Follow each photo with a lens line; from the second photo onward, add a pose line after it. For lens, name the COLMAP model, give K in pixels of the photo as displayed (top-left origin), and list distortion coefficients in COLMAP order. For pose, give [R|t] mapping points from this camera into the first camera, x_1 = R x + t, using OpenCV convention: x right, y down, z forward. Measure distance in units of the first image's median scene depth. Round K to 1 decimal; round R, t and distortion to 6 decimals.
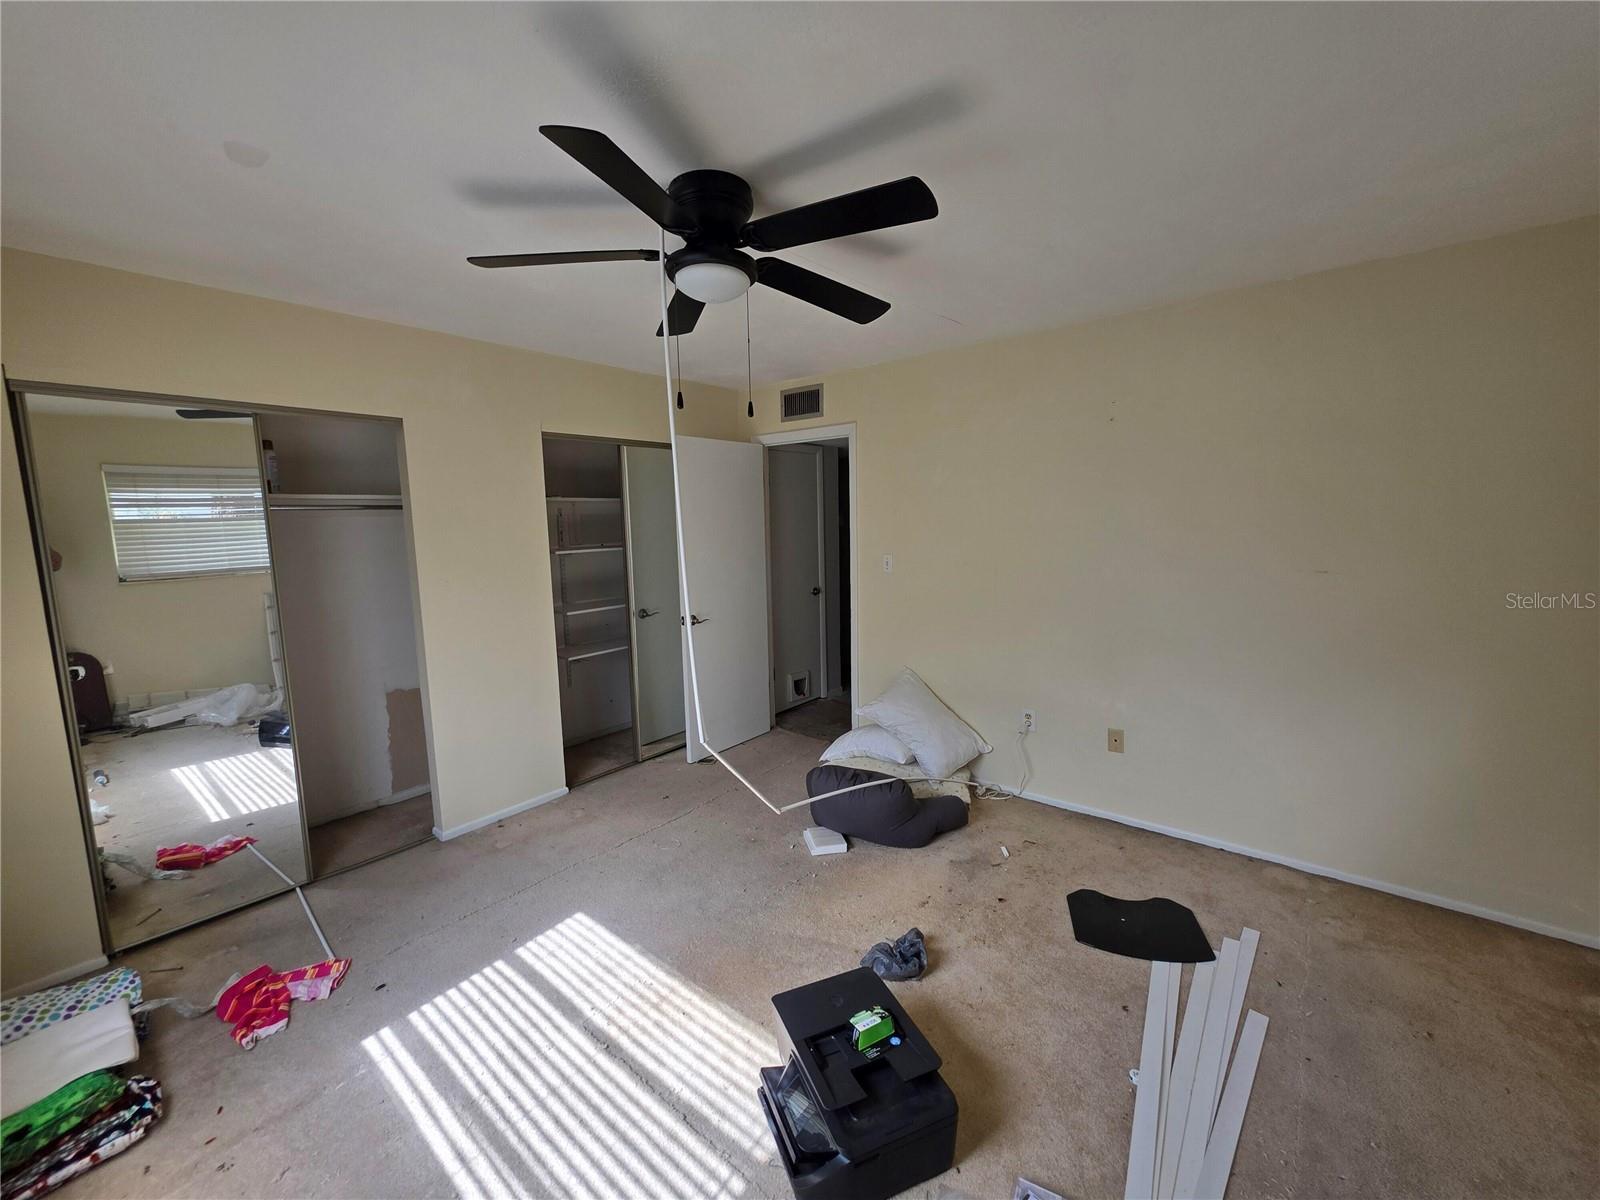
lens RADIAL K [[638.5, 0, 803.5], [0, 638.5, 596.7], [0, 0, 1]] dist [-0.000125, -0.000211]
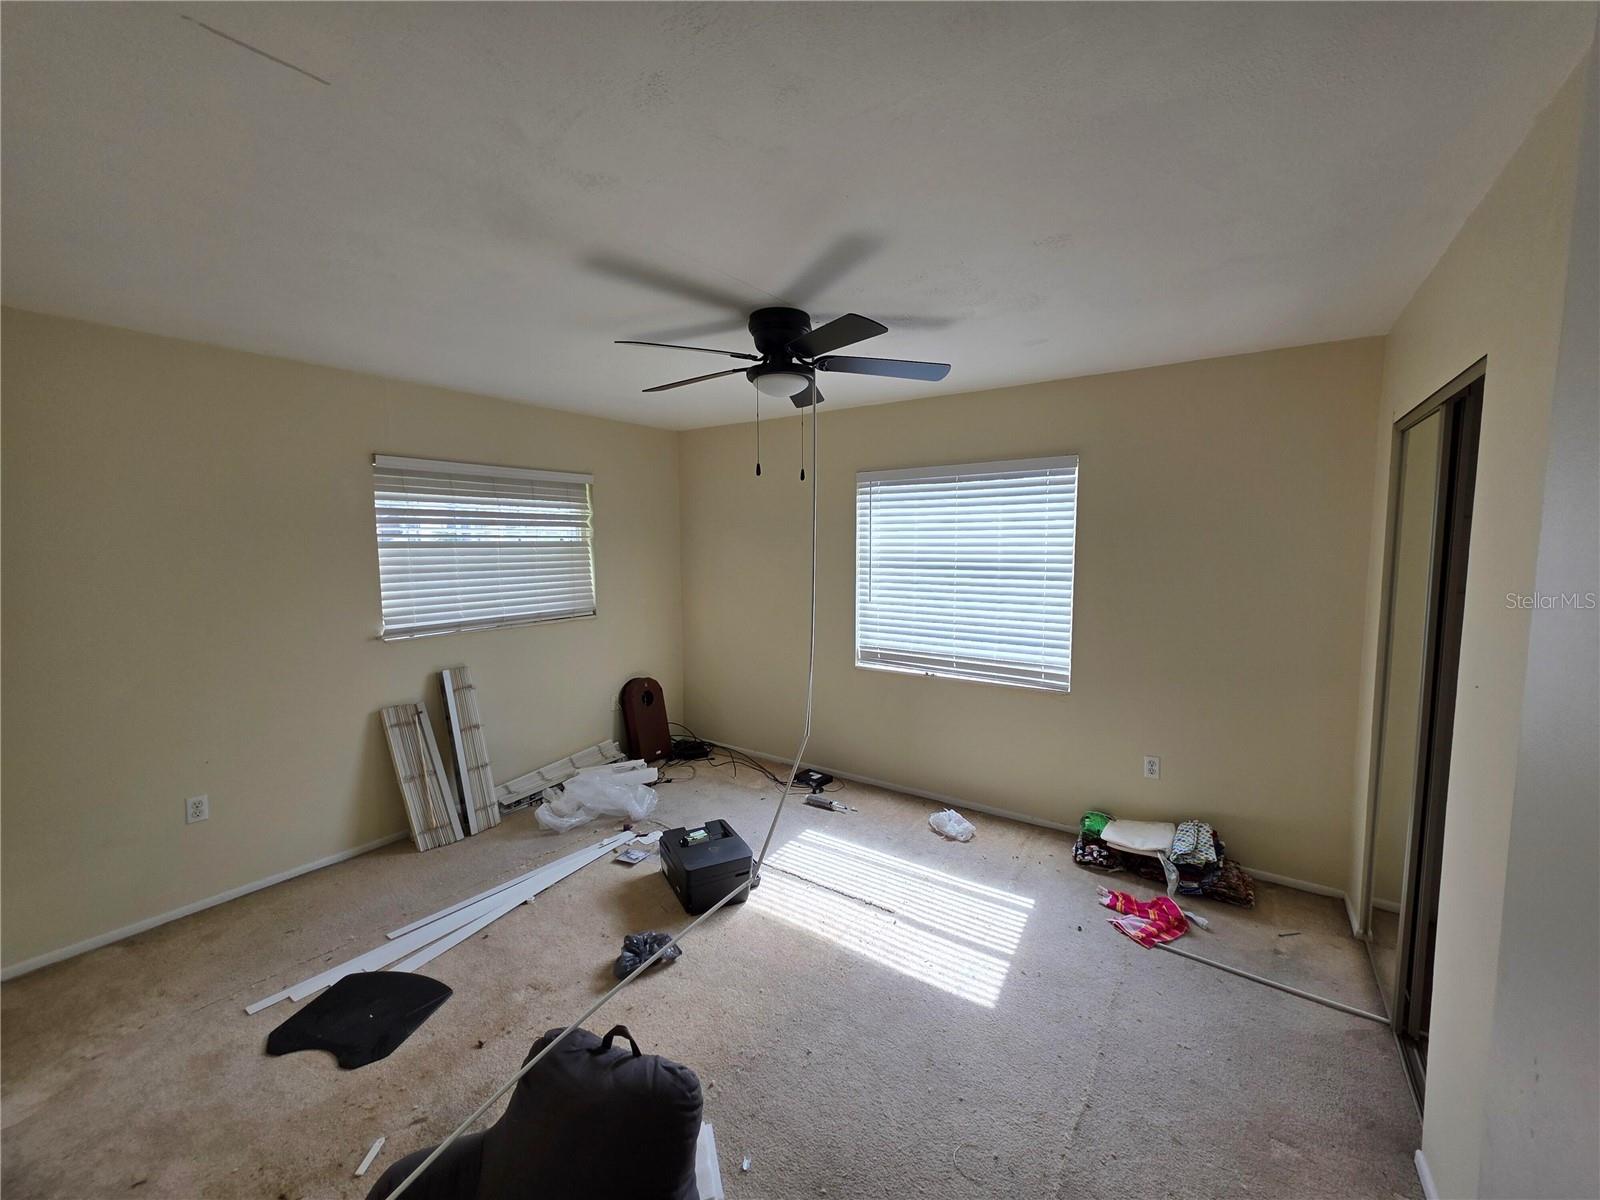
lens RADIAL K [[630.9, 0, 791.2], [0, 630.9, 596.1], [0, 0, 1]] dist [0.000062, -0.000037]
pose [[-0.996880, 0.032119, -0.072100, -0.044438], [0.015930, 0.976536, 0.214766, -0.282767], [0.077306, 0.212947, -0.974001, 2.023624]]
